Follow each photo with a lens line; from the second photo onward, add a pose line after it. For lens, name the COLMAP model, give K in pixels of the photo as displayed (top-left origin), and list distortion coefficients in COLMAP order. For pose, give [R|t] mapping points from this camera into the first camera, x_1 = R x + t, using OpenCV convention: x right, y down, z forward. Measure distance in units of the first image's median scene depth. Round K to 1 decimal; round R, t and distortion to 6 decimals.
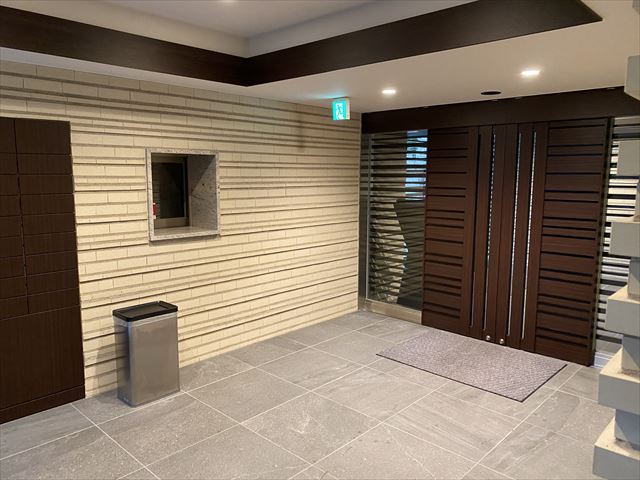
lens RADIAL K [[491.1, 0, 318.6], [0, 491.1, 240.2], [0, 0, 1]] dist [0.035061, 0.000672]
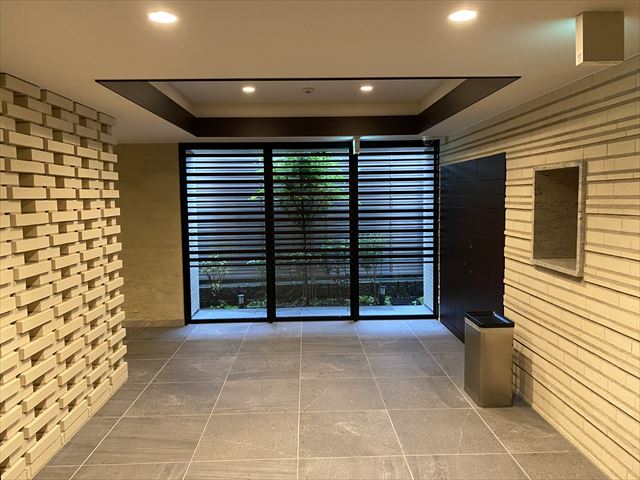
lens RADIAL K [[491.1, 0, 318.7], [0, 491.1, 238.7], [0, 0, 1]] dist [0.035061, 0.000672]
pose [[-0.704816, 0.064011, -0.706496, 0.638495], [-0.087234, 0.980541, 0.175867, -0.180638], [0.704006, 0.185585, -0.685517, 1.379987]]
